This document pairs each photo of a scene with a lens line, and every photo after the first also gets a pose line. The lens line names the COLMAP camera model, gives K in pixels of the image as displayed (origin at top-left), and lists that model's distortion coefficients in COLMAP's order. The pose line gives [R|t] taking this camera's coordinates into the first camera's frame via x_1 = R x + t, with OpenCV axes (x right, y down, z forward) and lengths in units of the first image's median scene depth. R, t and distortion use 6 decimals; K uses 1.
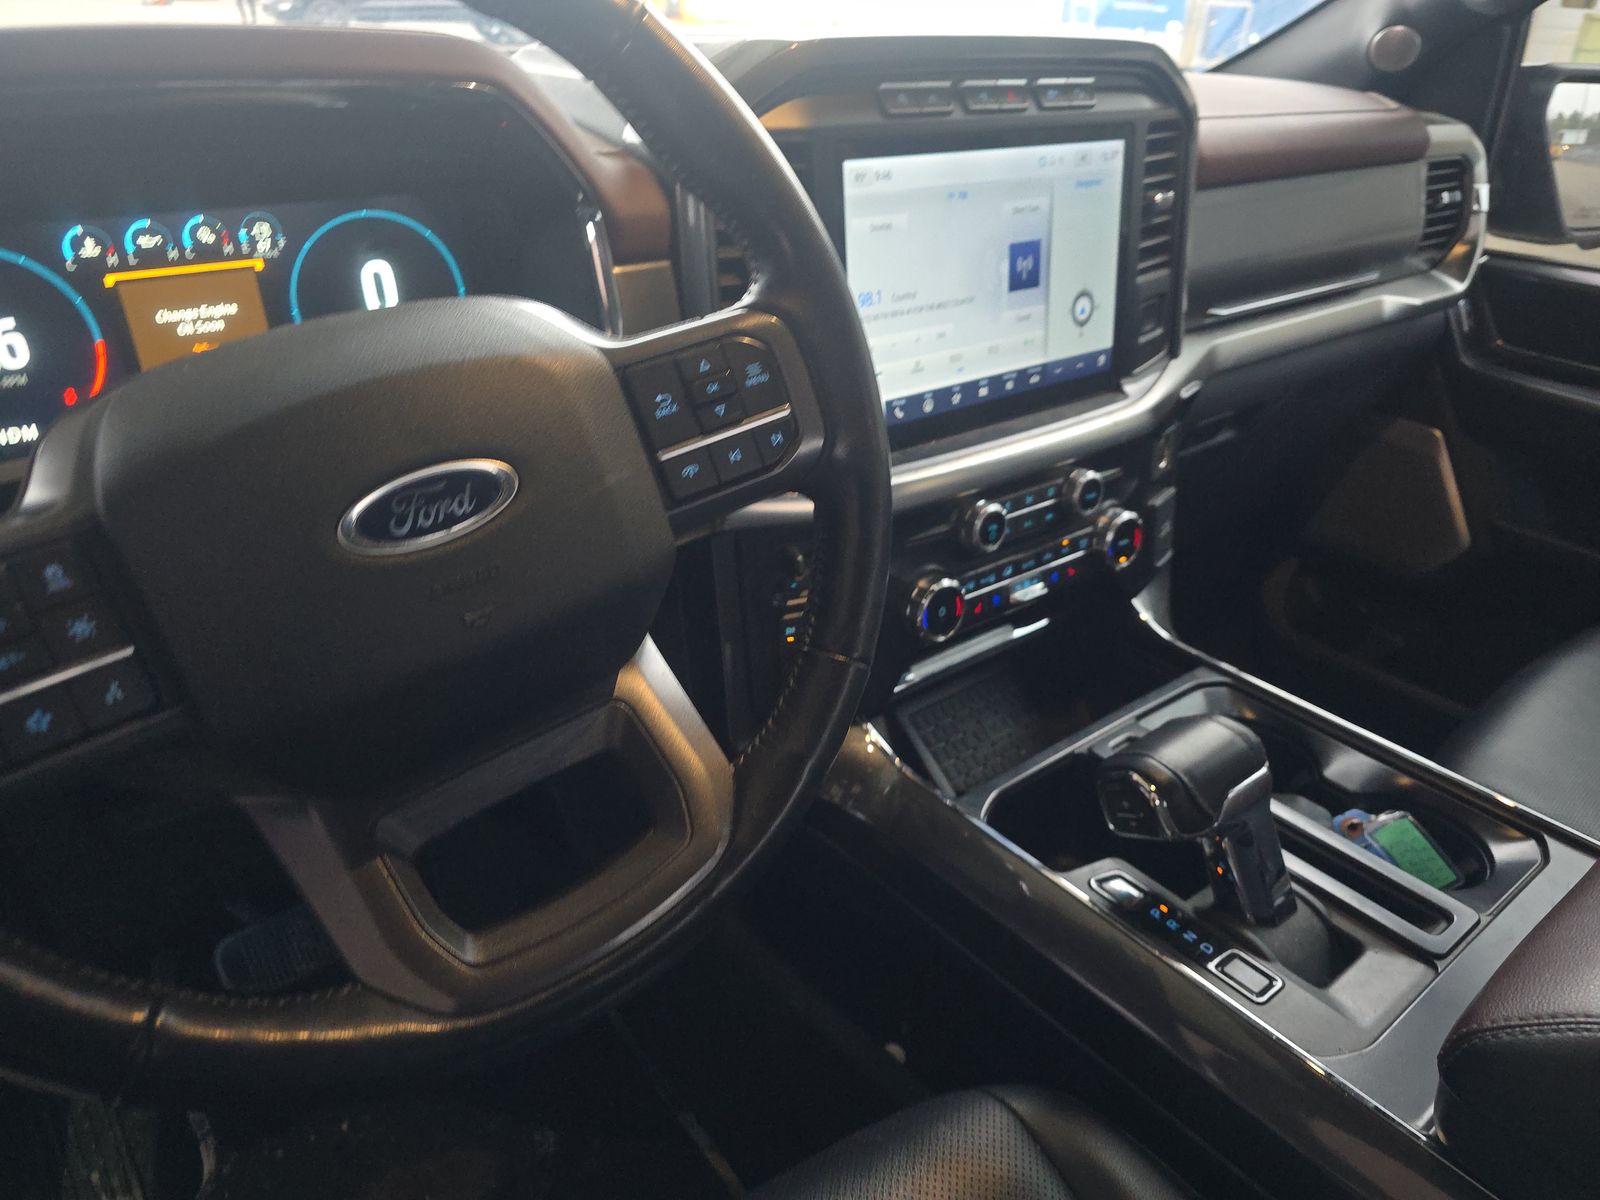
lens RADIAL K [[1092.8, 0, 805.2], [0, 1092.8, 600.6], [0, 0, 1]] dist [0.057488, -0.049700]
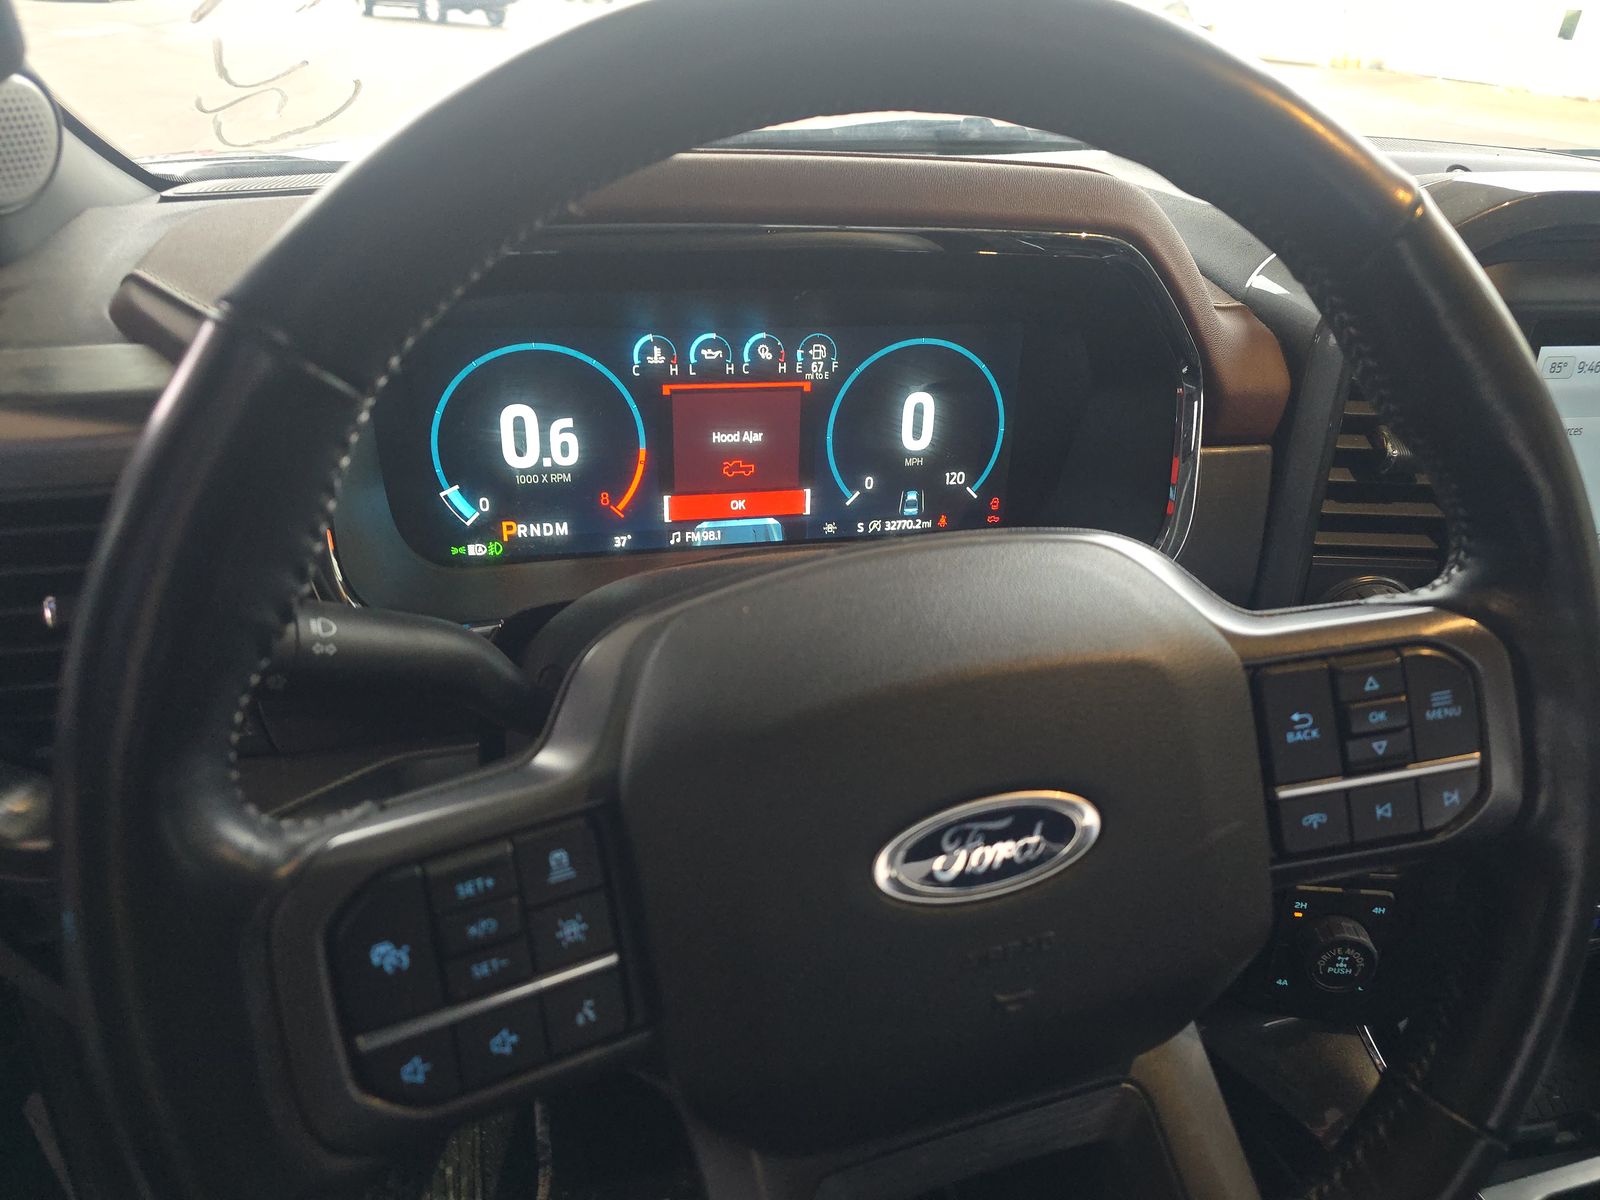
lens RADIAL K [[1092.8, 0, 805.2], [0, 1092.8, 600.6], [0, 0, 1]] dist [0.057488, -0.049700]
pose [[0.915963, 0.219942, -0.335615, -0.161484], [-0.226967, 0.973723, 0.018680, -0.159032], [0.330905, 0.059063, 0.941814, 0.161341]]
